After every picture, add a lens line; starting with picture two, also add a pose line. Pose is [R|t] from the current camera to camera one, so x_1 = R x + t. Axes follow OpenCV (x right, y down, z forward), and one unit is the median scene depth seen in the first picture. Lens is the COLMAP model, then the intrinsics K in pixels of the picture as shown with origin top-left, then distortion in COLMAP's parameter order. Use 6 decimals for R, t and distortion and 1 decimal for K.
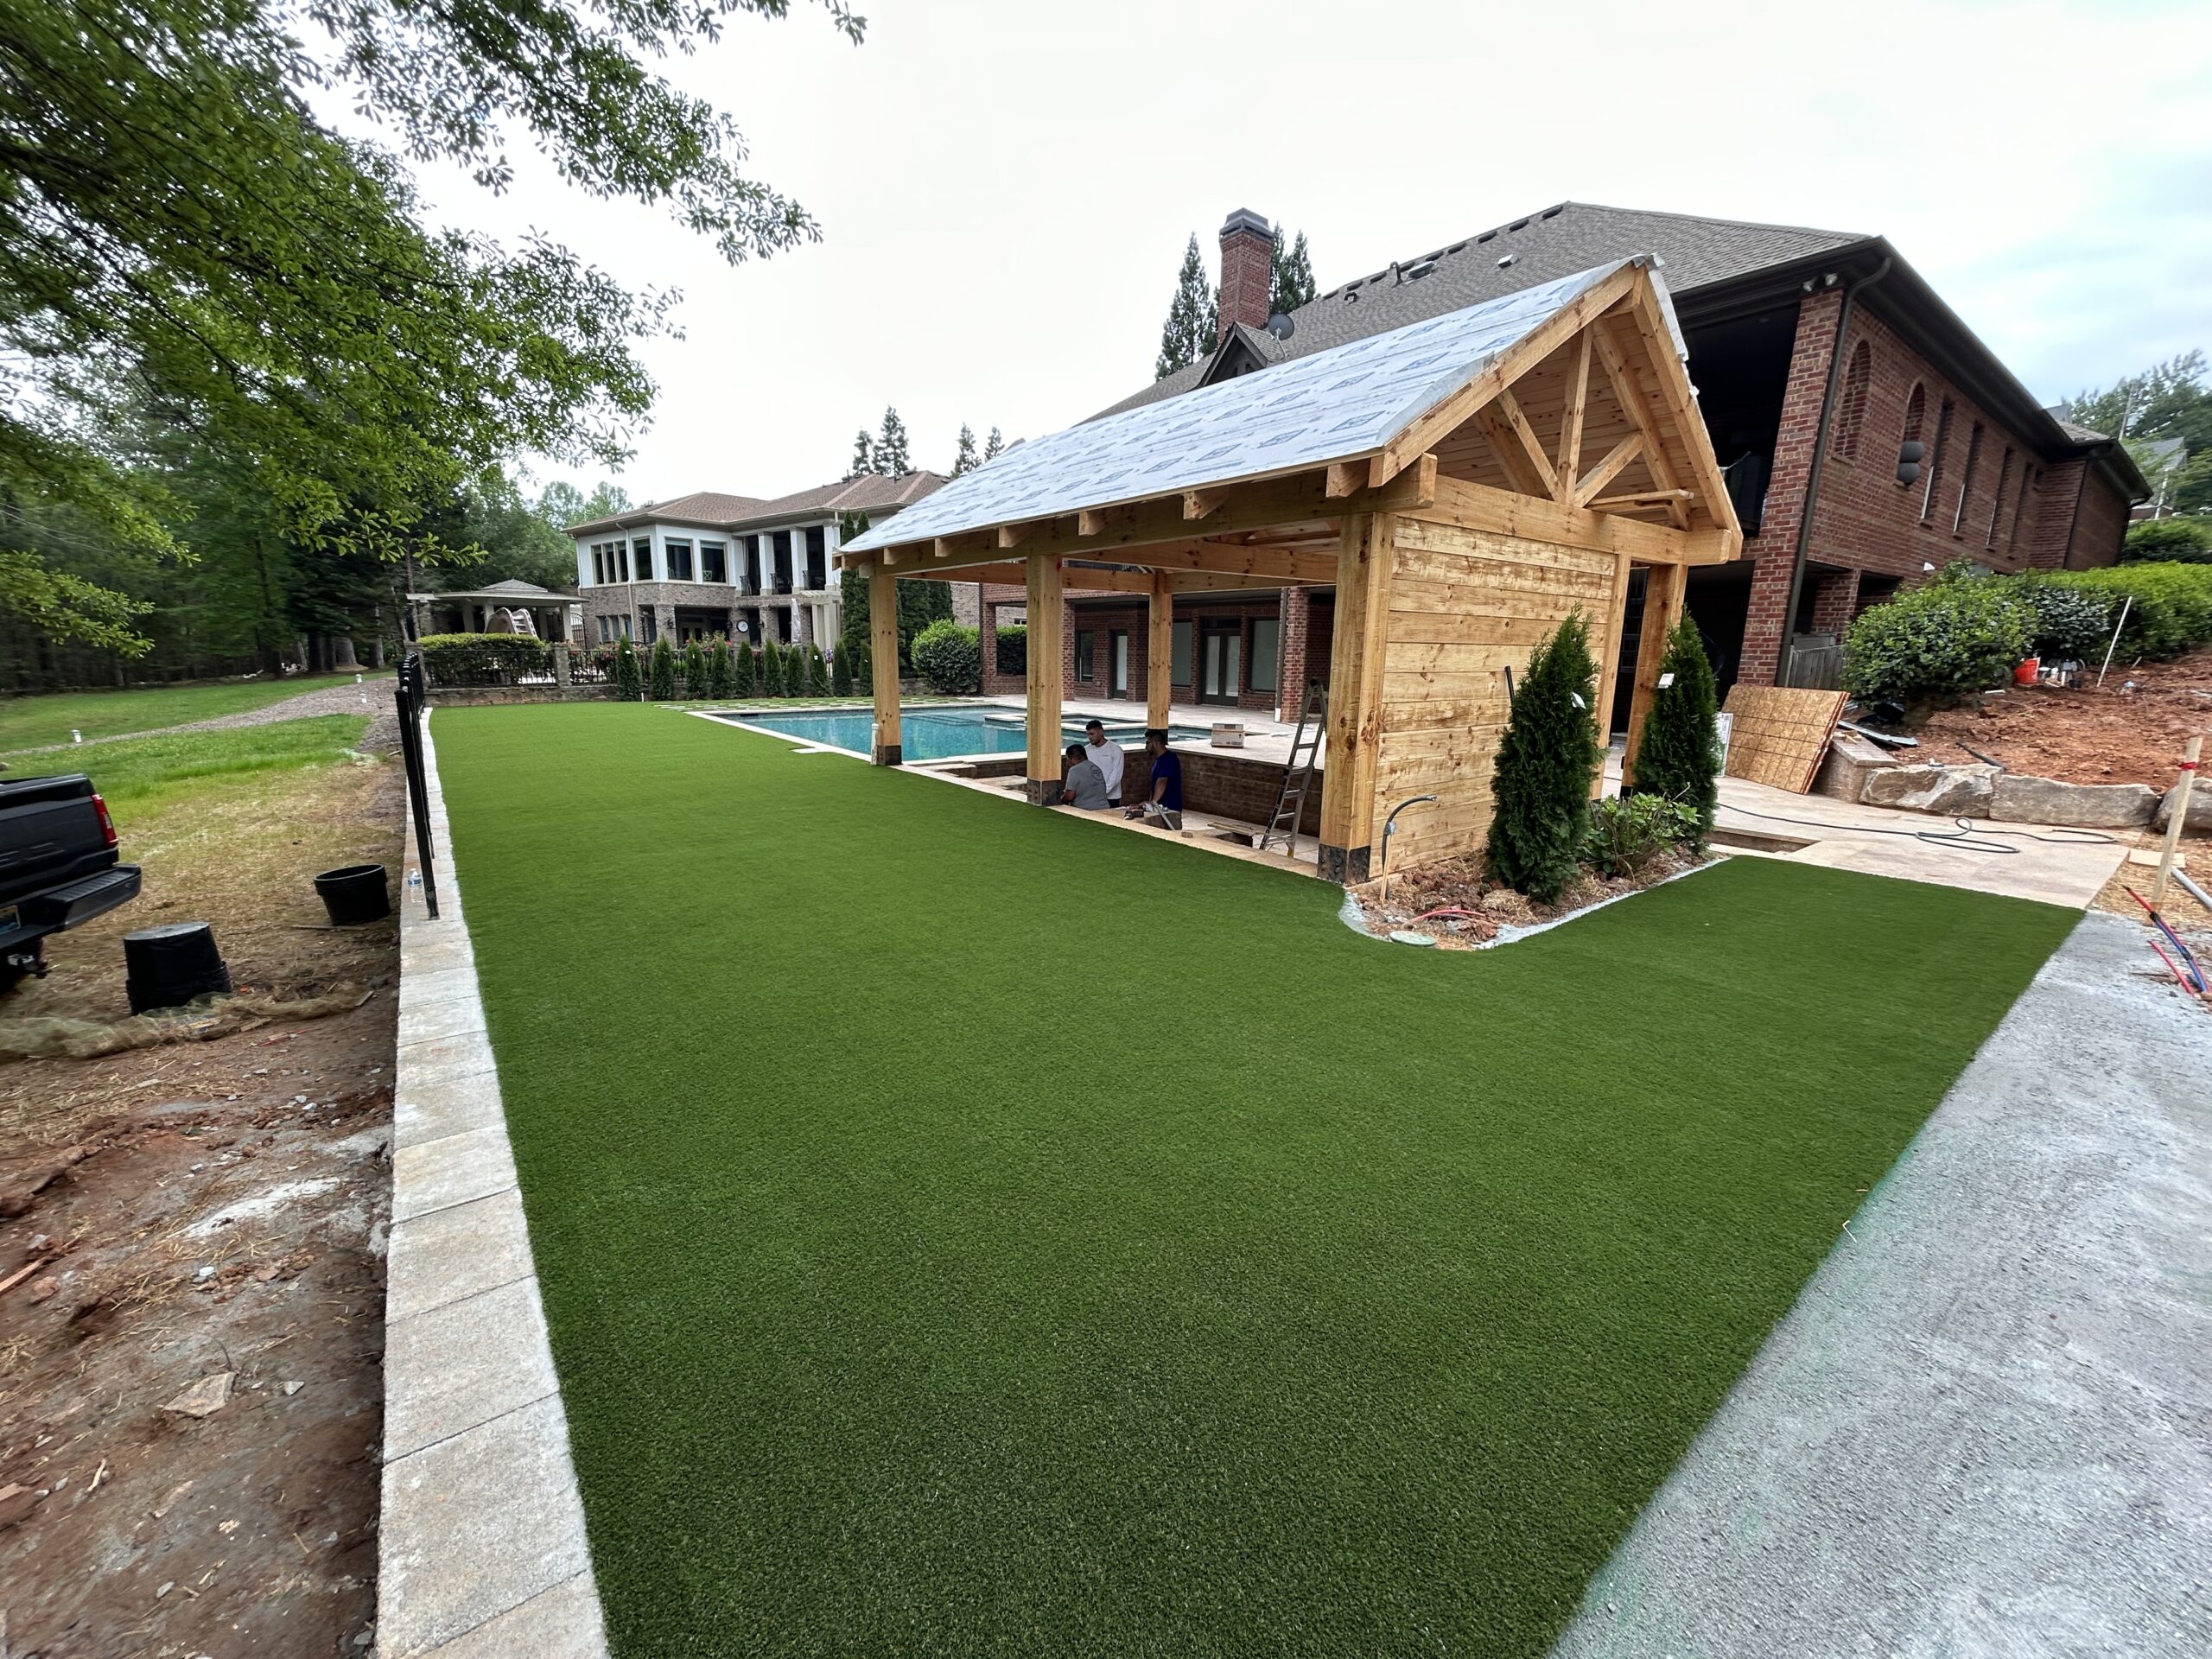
lens RADIAL K [[893.5, 0, 1103.7], [0, 893.5, 830.4], [0, 0, 1]] dist [-0.012400, 0.000028]
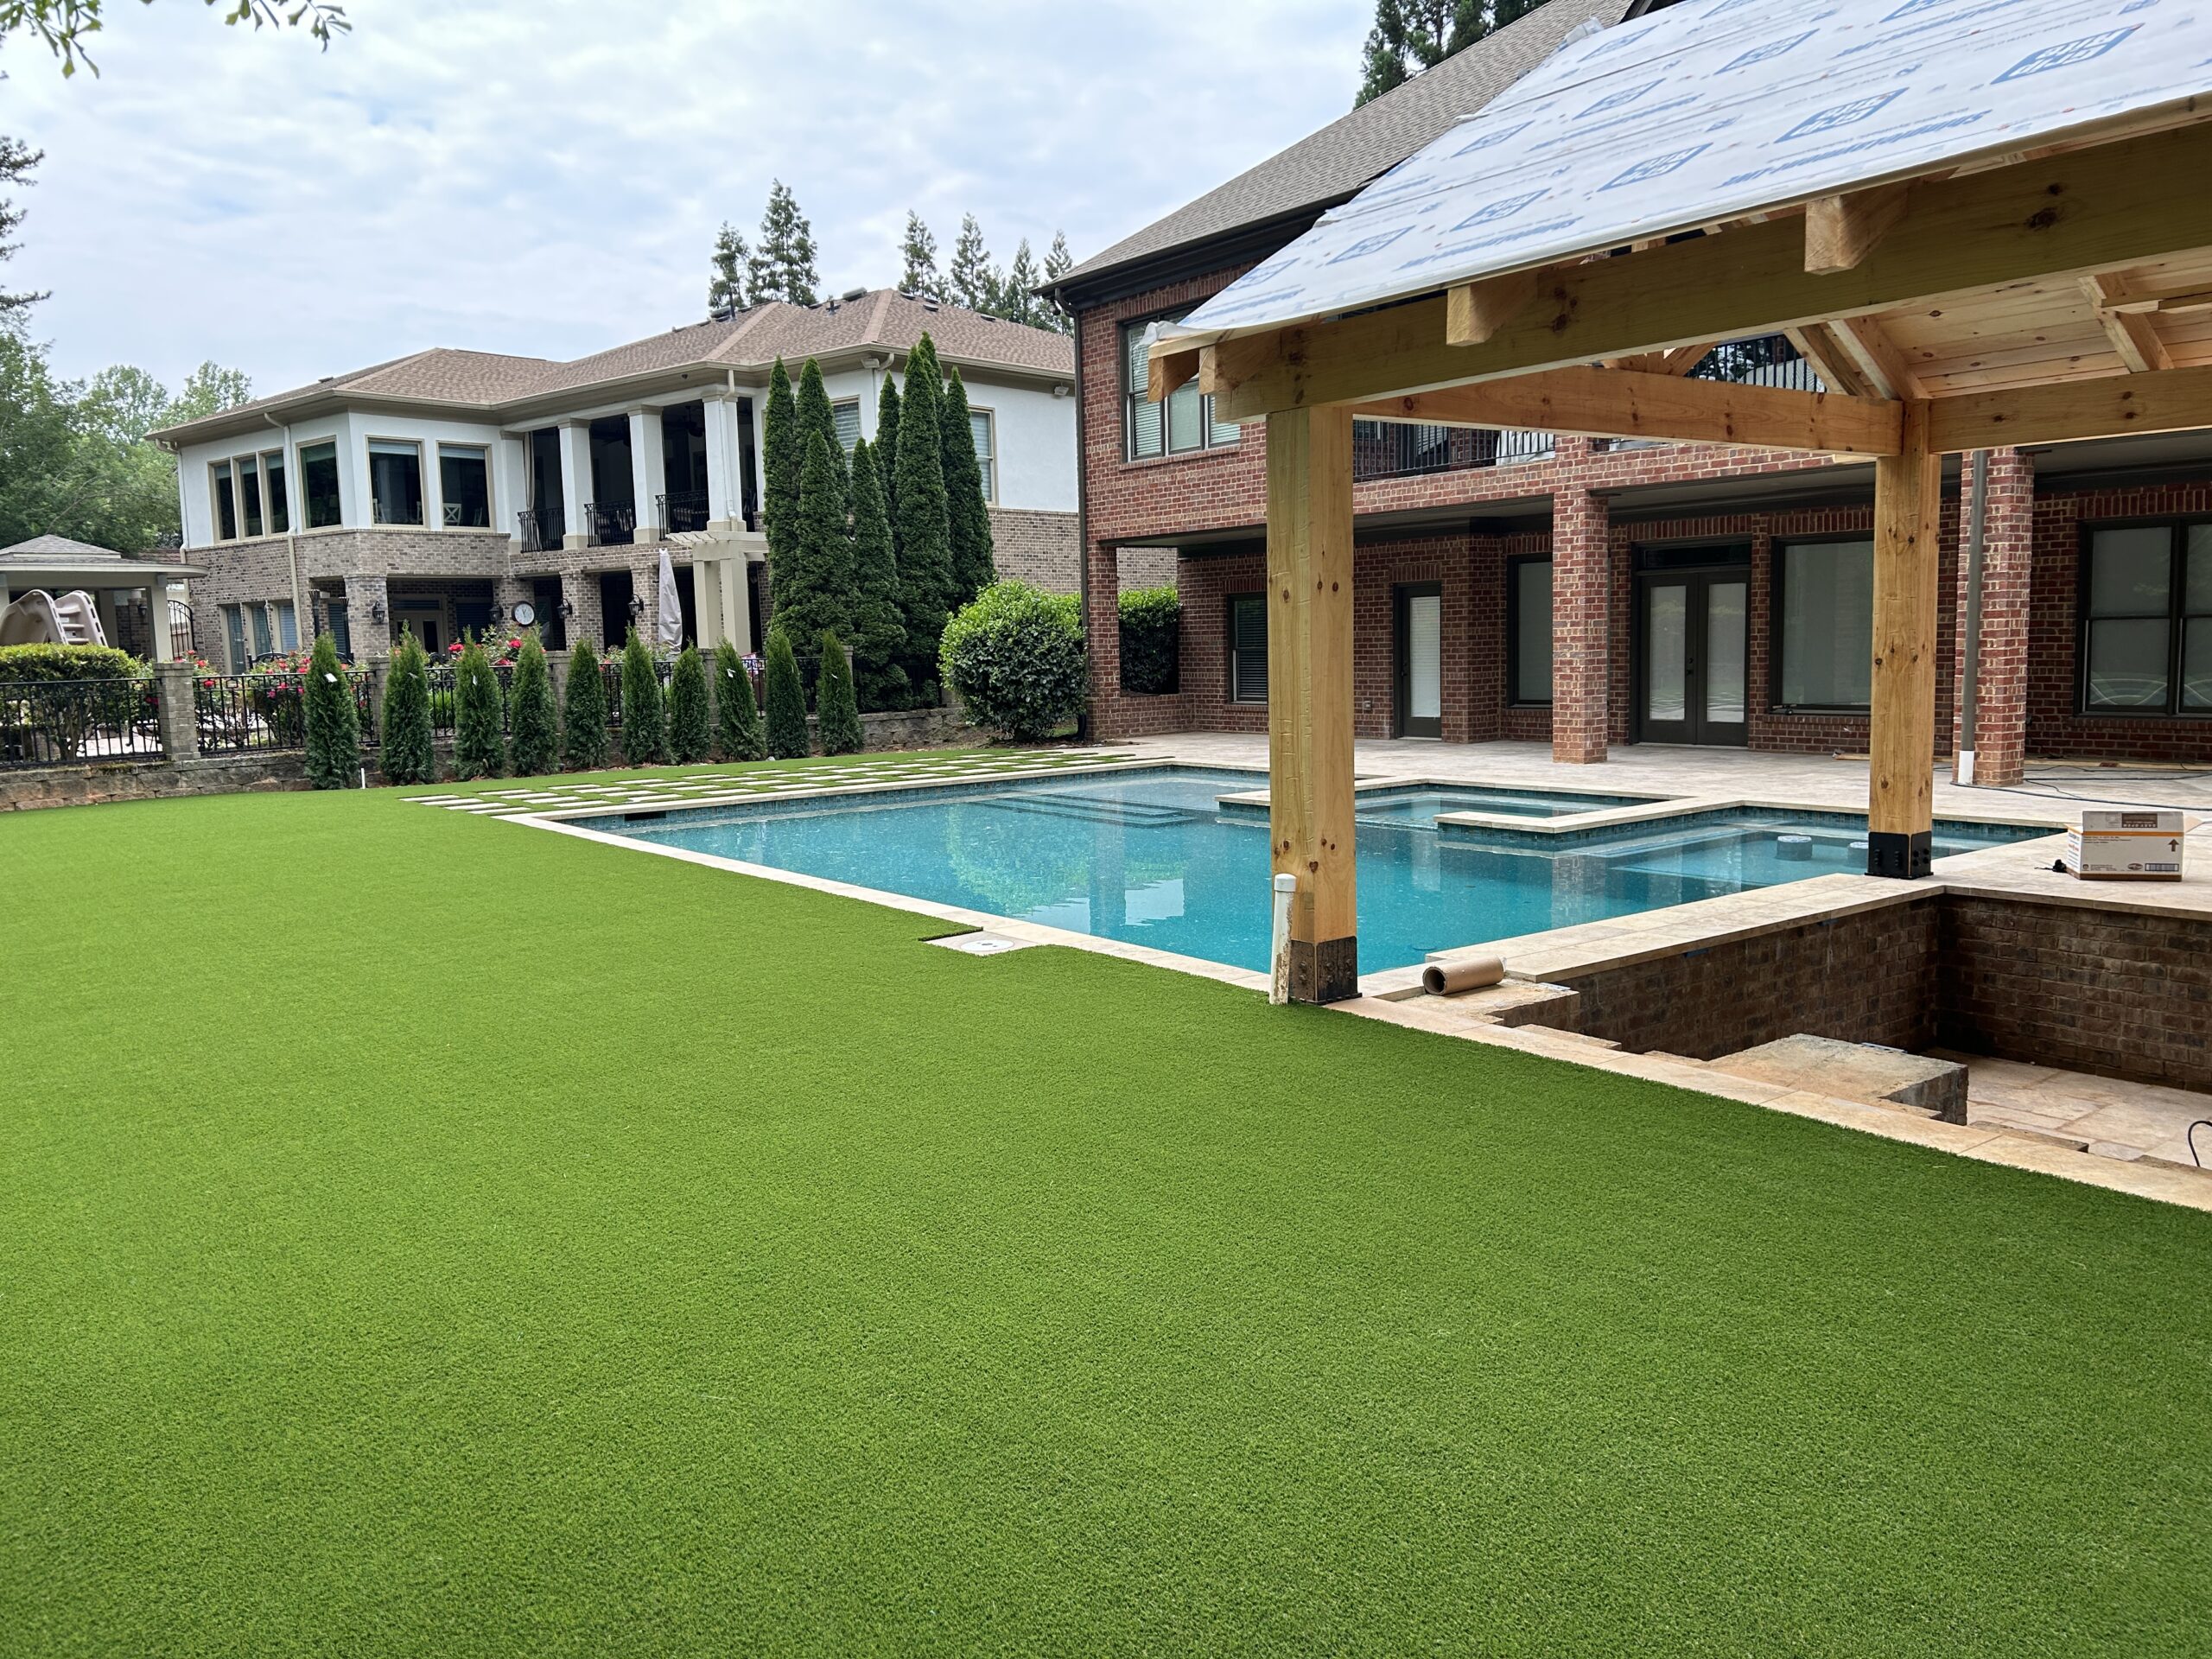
lens RADIAL K [[1699.8, 0, 1110.6], [0, 1699.8, 829.1], [0, 0, 1]] dist [0.046454, -0.041253]
pose [[0.999026, -0.038006, -0.022423, -0.090028], [0.035885, 0.995437, -0.088418, -0.024986], [0.025681, 0.087527, 0.995831, 0.119354]]
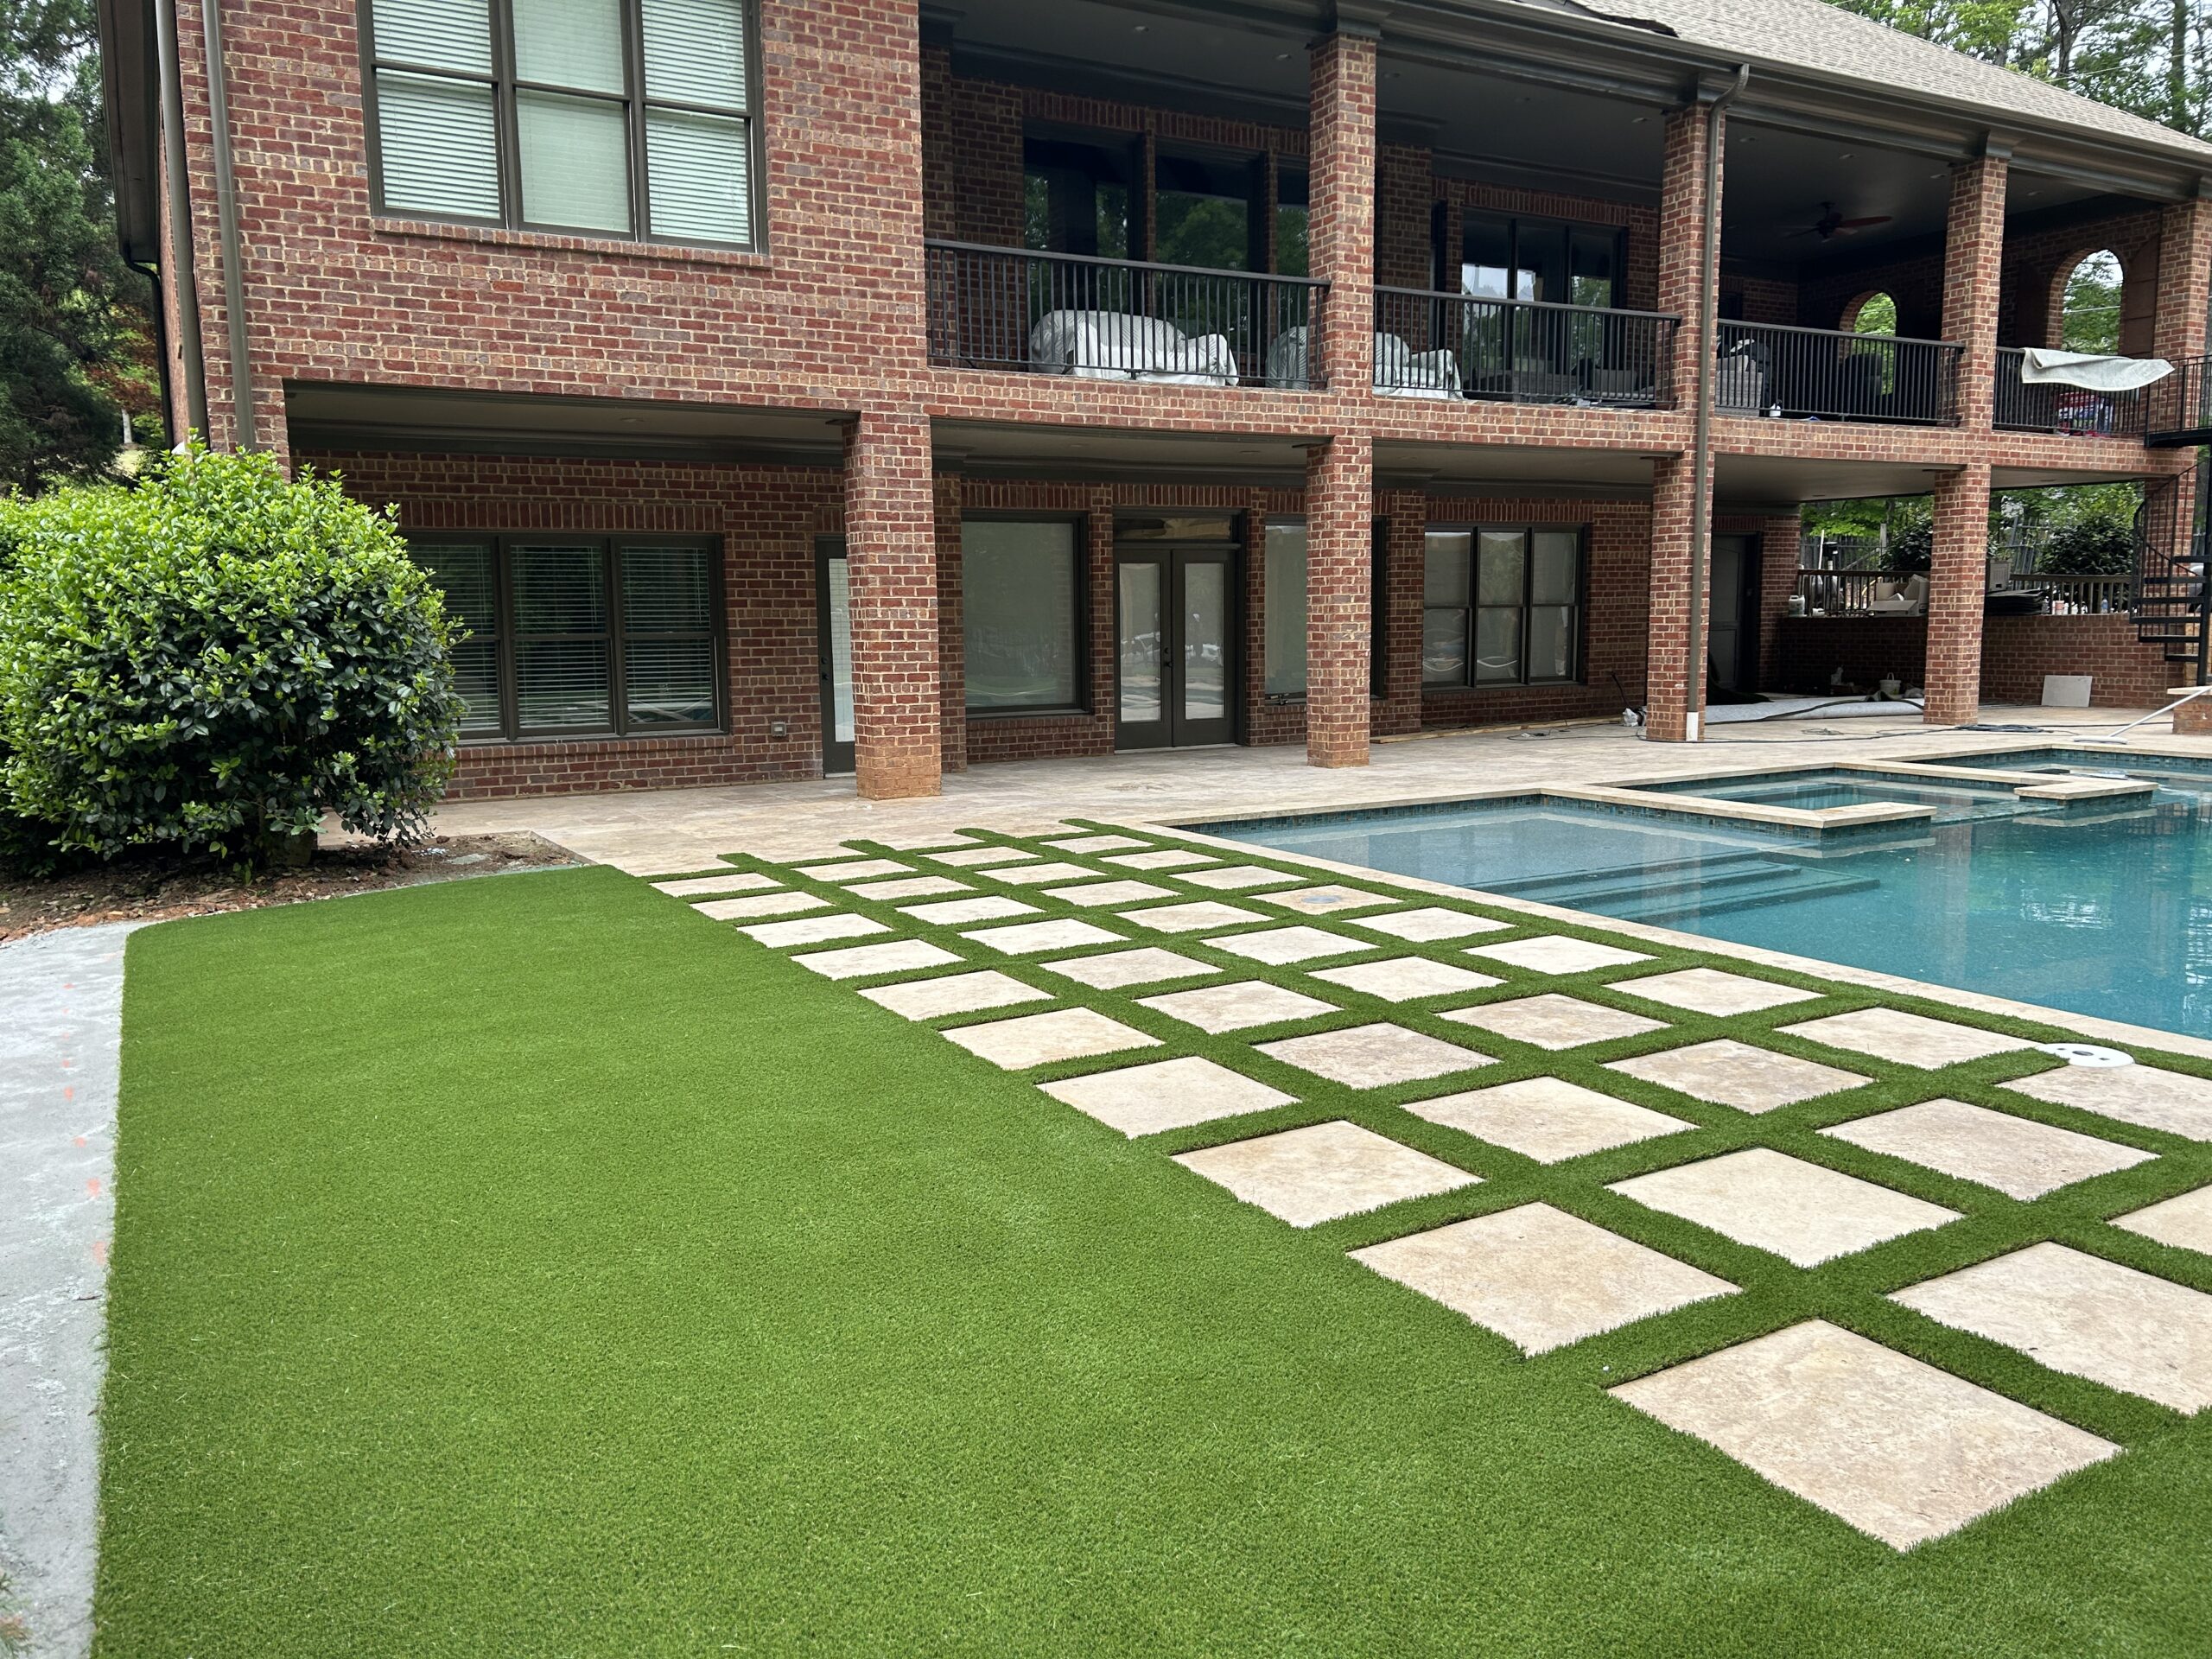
lens RADIAL K [[1699.8, 0, 1104.4], [0, 1699.8, 830.8], [0, 0, 1]] dist [0.046454, -0.041253]
pose [[0.132024, -0.147956, 0.980142, -0.386027], [0.210687, 0.970393, 0.118105, -0.132381], [-0.968597, 0.190910, 0.159288, 0.624990]]
